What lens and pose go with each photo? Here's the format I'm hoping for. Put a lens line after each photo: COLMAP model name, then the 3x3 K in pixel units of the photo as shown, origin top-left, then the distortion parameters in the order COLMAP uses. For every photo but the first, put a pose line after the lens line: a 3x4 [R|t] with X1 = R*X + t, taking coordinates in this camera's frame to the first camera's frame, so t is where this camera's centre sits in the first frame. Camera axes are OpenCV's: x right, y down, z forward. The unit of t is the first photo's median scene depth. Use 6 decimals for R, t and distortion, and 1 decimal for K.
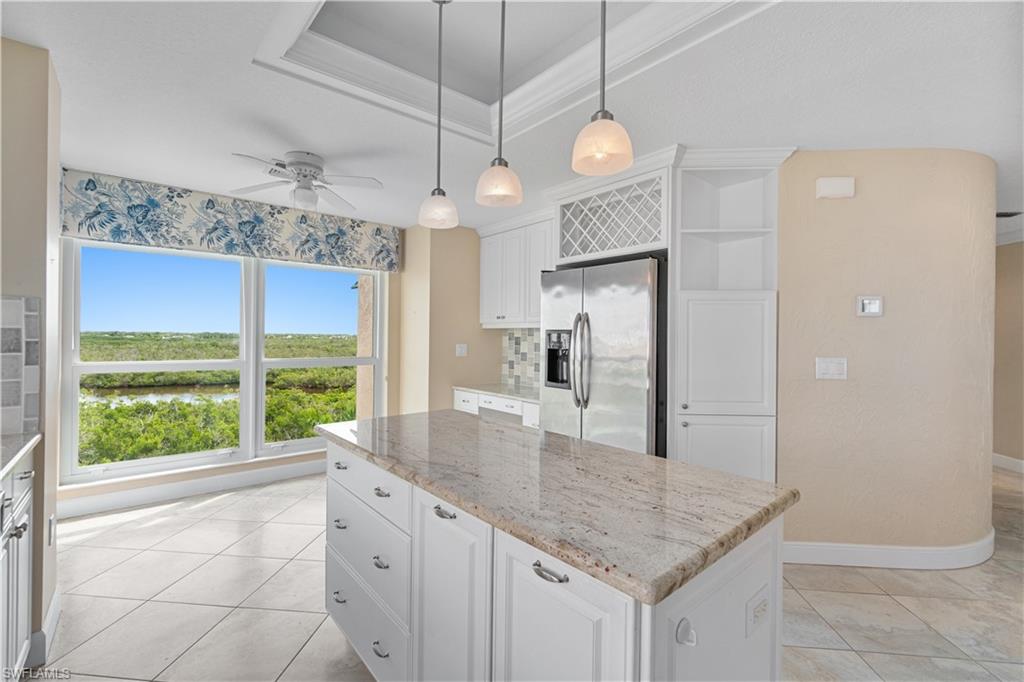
lens RADIAL K [[460.5, 0, 512.0], [0, 460.5, 341.0], [0, 0, 1]] dist [-0.001110, 0.000227]
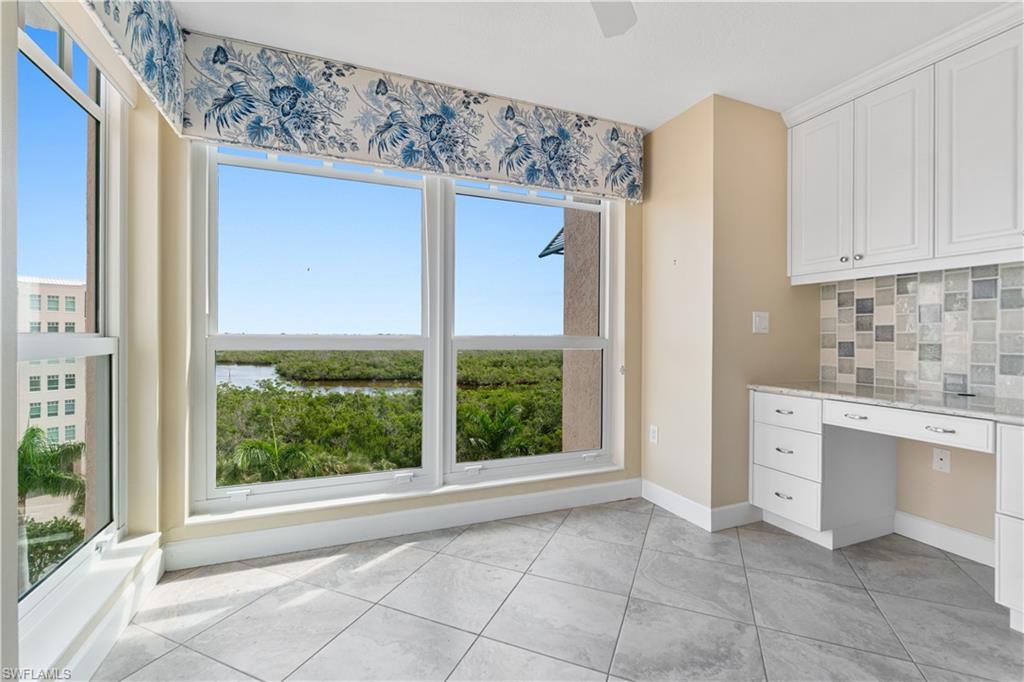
lens RADIAL K [[458.6, 0, 505.4], [0, 458.6, 344.5], [0, 0, 1]] dist [-0.000190, -0.000117]
pose [[0.949035, -0.001667, -0.315166, -0.293140], [0.003945, 0.999971, 0.006591, 0.054101], [0.315146, -0.007498, 0.949014, 0.448438]]
